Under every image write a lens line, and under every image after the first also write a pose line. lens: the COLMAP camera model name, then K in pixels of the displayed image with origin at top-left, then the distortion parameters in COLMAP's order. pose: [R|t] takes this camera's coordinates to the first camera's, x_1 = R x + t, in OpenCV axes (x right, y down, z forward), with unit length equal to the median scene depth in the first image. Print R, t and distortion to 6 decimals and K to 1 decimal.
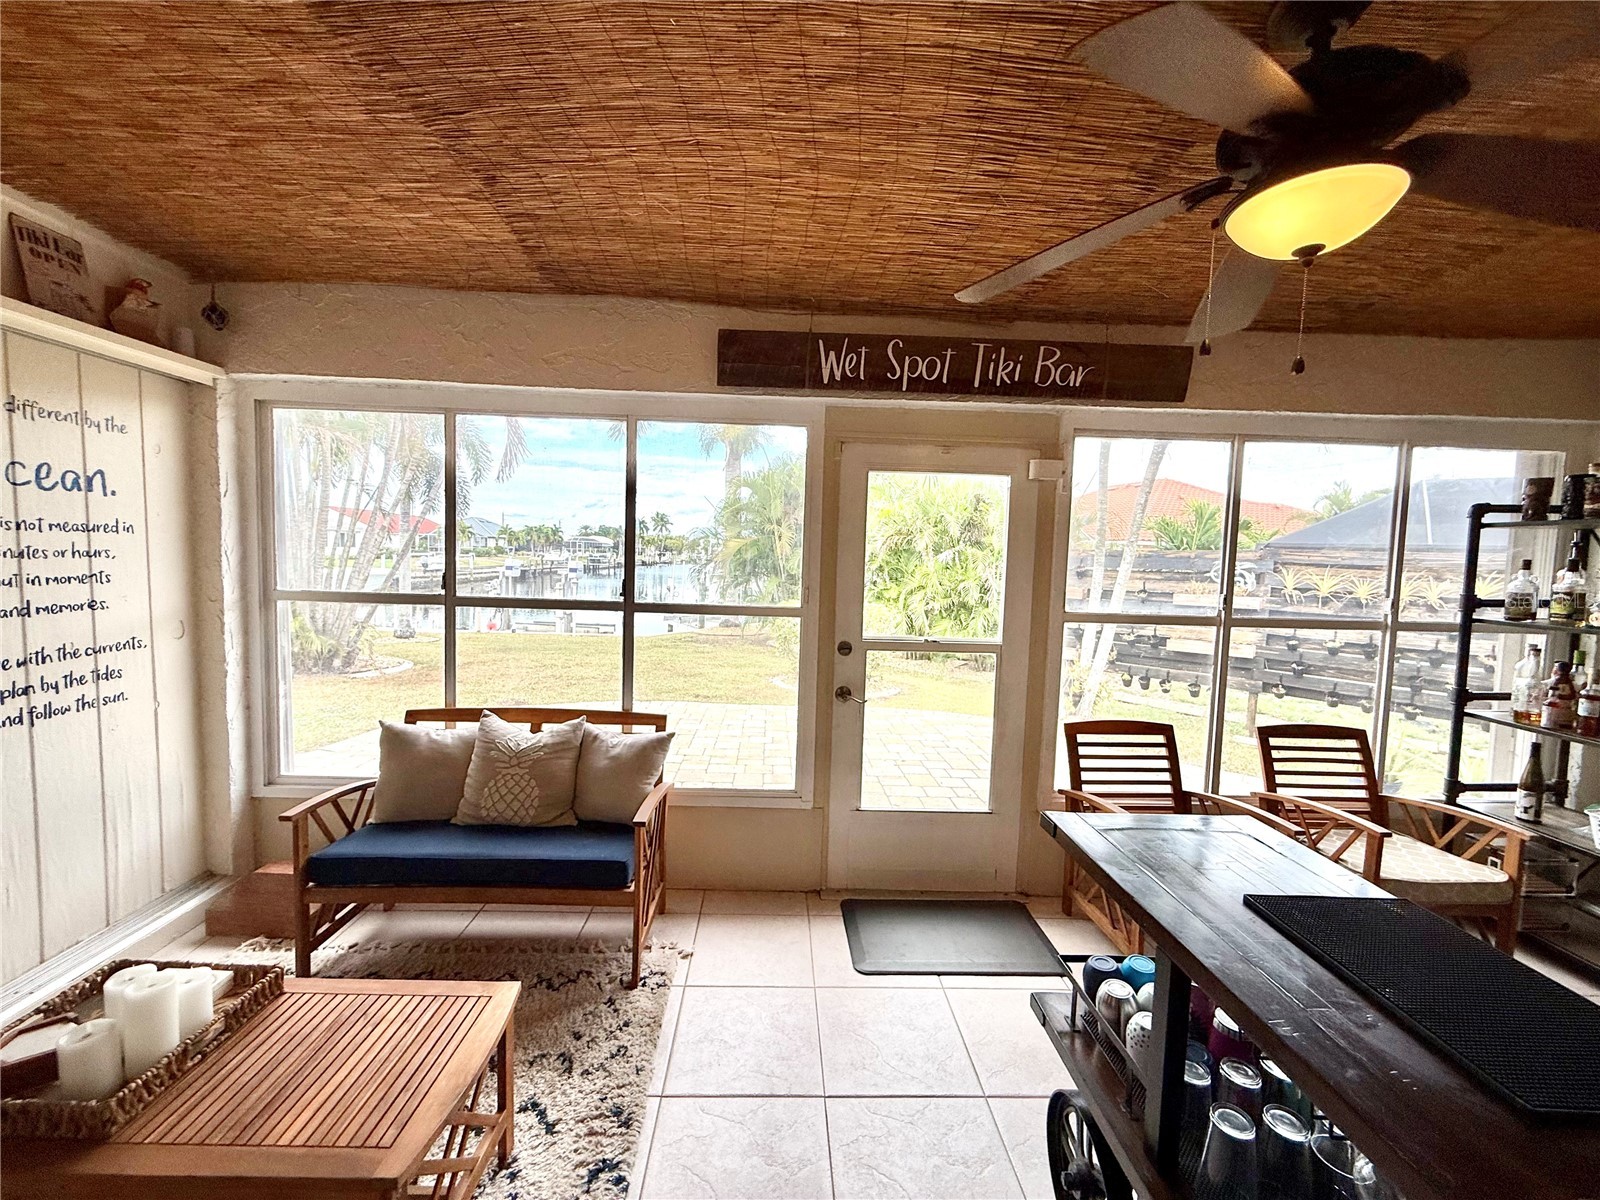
lens RADIAL K [[639.7, 0, 797.7], [0, 639.7, 600.0], [0, 0, 1]] dist [-0.002771, 0.000584]
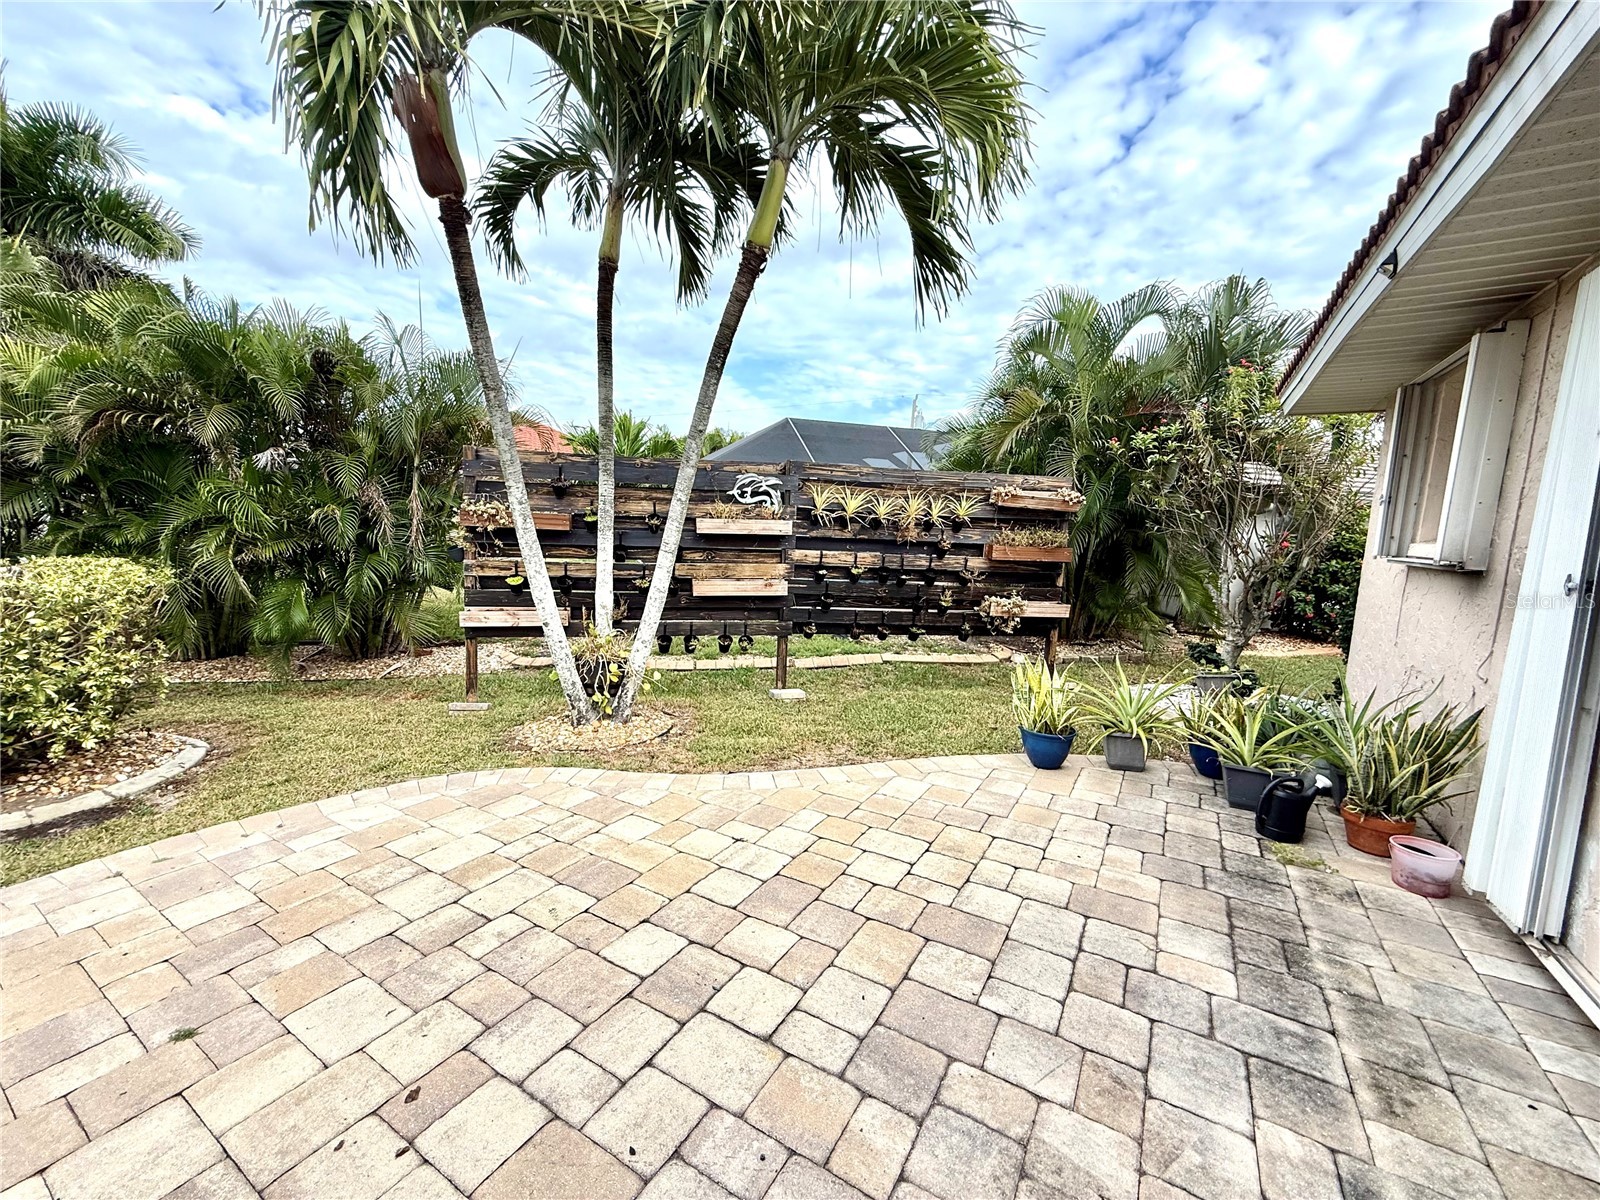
lens RADIAL K [[639.7, 0, 805.2], [0, 639.7, 600.1], [0, 0, 1]] dist [-0.002771, 0.000584]
pose [[0.542005, -0.111125, 0.832996, 0.038422], [0.040849, 0.993531, 0.105962, 0.011347], [-0.839382, -0.023405, 0.543038, 0.531729]]
